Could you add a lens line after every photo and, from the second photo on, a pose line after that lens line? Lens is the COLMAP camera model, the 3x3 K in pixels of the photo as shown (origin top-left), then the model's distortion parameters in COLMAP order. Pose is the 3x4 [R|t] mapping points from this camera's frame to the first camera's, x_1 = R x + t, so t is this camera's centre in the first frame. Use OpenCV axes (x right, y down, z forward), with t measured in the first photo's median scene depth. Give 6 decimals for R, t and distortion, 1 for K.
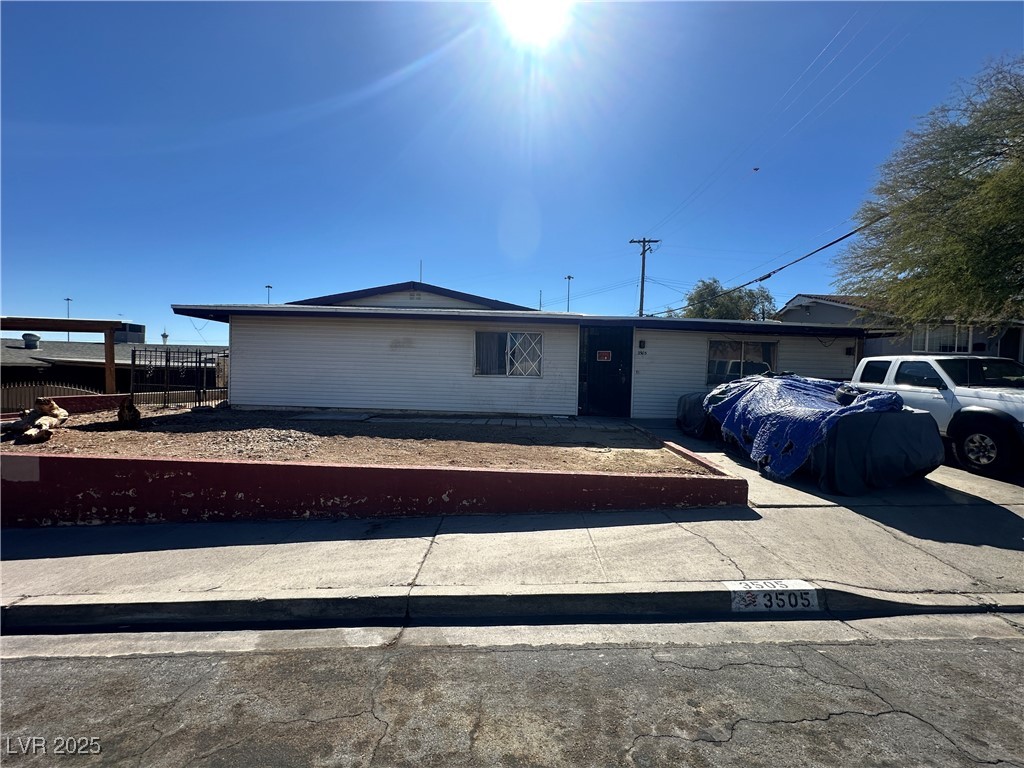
lens RADIAL K [[411.7, 0, 514.6], [0, 411.7, 379.4], [0, 0, 1]] dist [-0.003405, 0.000661]
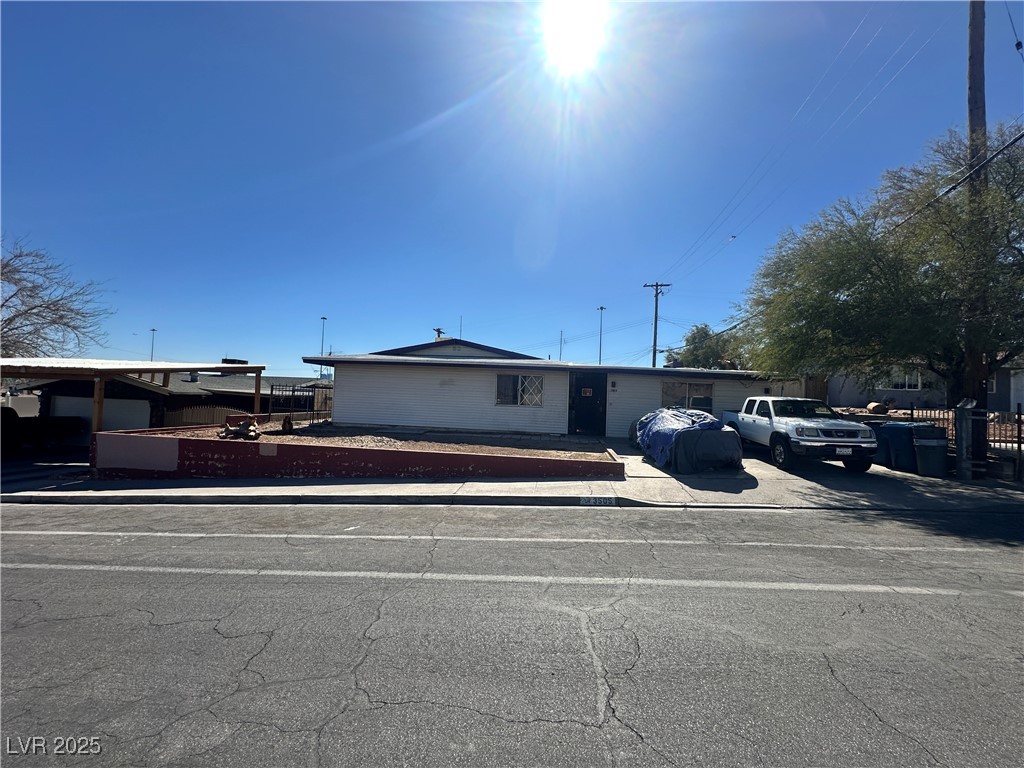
lens RADIAL K [[411.7, 0, 509.9], [0, 411.7, 387.0], [0, 0, 1]] dist [-0.003405, 0.000661]
pose [[0.994808, 0.008590, -0.101406, 0.098673], [-0.013152, 0.998927, -0.044401, -0.008653], [0.100916, 0.045504, 0.993854, -0.437587]]
